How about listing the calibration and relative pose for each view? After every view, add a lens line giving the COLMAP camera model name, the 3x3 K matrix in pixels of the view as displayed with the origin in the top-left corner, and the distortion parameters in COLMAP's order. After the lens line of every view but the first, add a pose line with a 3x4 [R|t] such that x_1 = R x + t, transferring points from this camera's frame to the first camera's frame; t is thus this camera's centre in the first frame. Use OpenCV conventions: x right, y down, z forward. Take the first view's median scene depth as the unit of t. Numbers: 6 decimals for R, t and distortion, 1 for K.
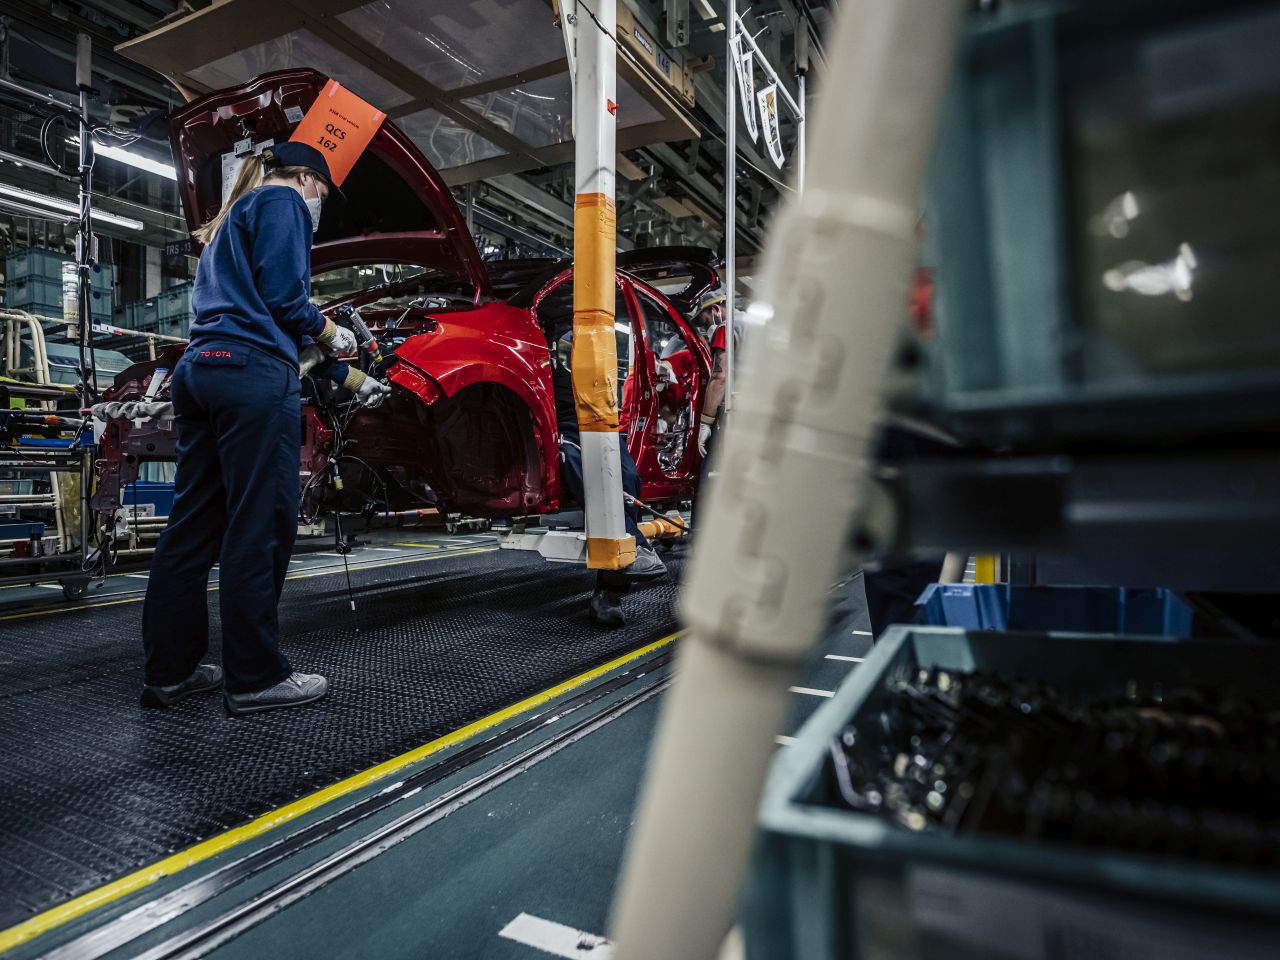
lens RADIAL K [[785.9, 0, 613.6], [0, 785.9, 477.2], [0, 0, 1]] dist [-0.000733, -0.009893]
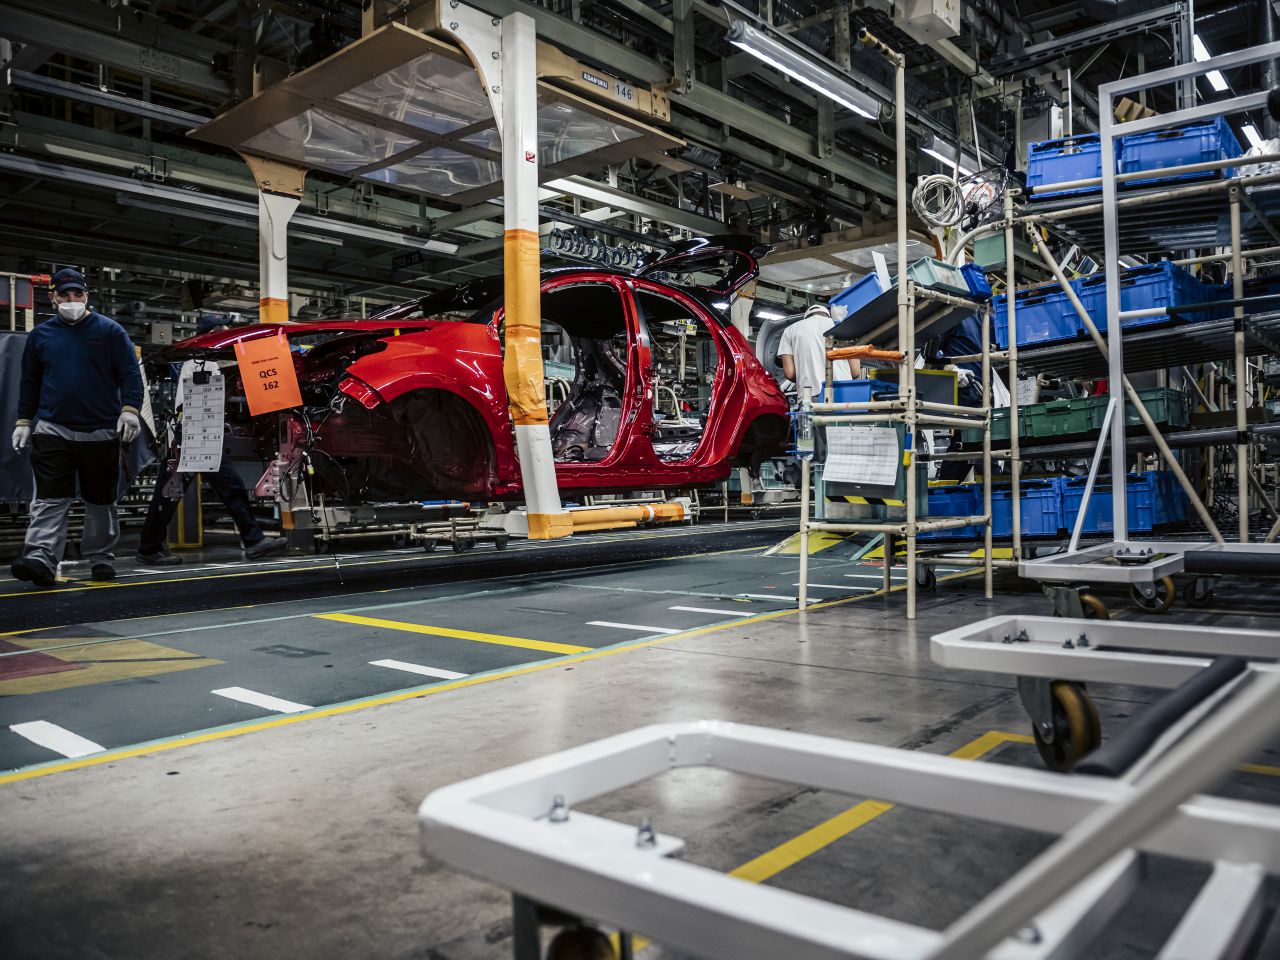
lens RADIAL K [[981.3, 0, 677.0], [0, 981.3, 486.3], [0, 0, 1]] dist [-0.035421, -0.002009]
pose [[0.979482, -0.020893, -0.200445, 0.502912], [0.021563, 0.999767, 0.001160, 0.039186], [0.200374, -0.005458, 0.979704, -0.426527]]
